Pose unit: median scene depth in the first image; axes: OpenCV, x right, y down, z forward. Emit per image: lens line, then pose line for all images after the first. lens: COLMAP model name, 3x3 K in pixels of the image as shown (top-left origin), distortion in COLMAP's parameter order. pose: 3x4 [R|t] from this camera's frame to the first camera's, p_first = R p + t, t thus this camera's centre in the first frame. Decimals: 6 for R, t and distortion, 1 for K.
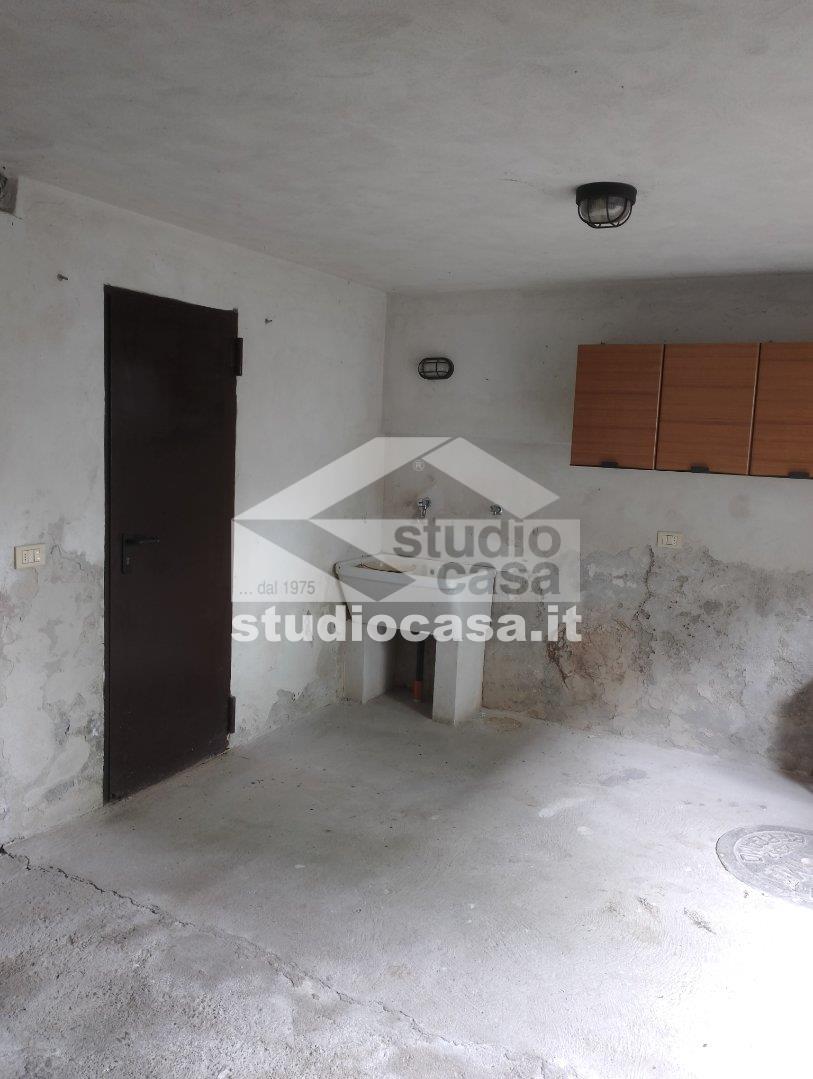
lens RADIAL K [[862.6, 0, 406.6], [0, 862.6, 538.7], [0, 0, 1]] dist [0.055405, -0.098828]
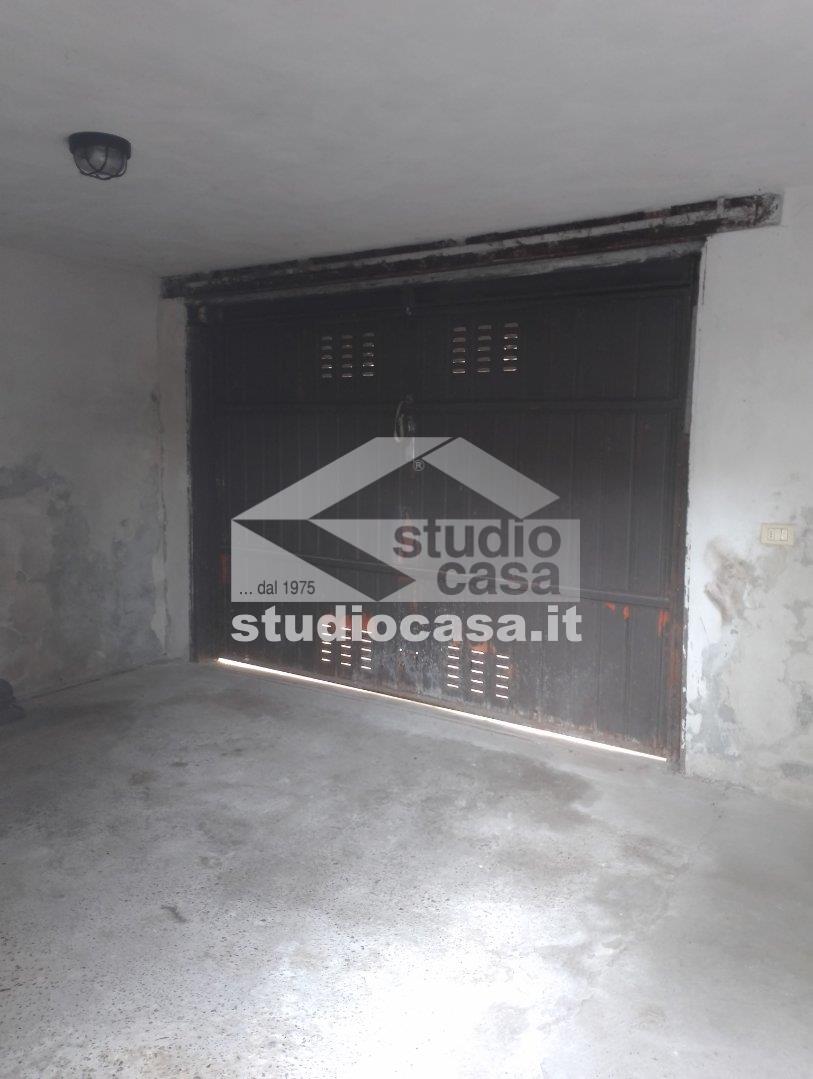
lens RADIAL K [[862.6, 0, 406.6], [0, 862.6, 539.1], [0, 0, 1]] dist [0.055405, -0.098828]
pose [[-0.092601, 0.075936, -0.992804, 0.692923], [-0.140245, 0.986153, 0.088508, -0.005239], [0.985777, 0.147431, -0.080669, 0.635814]]
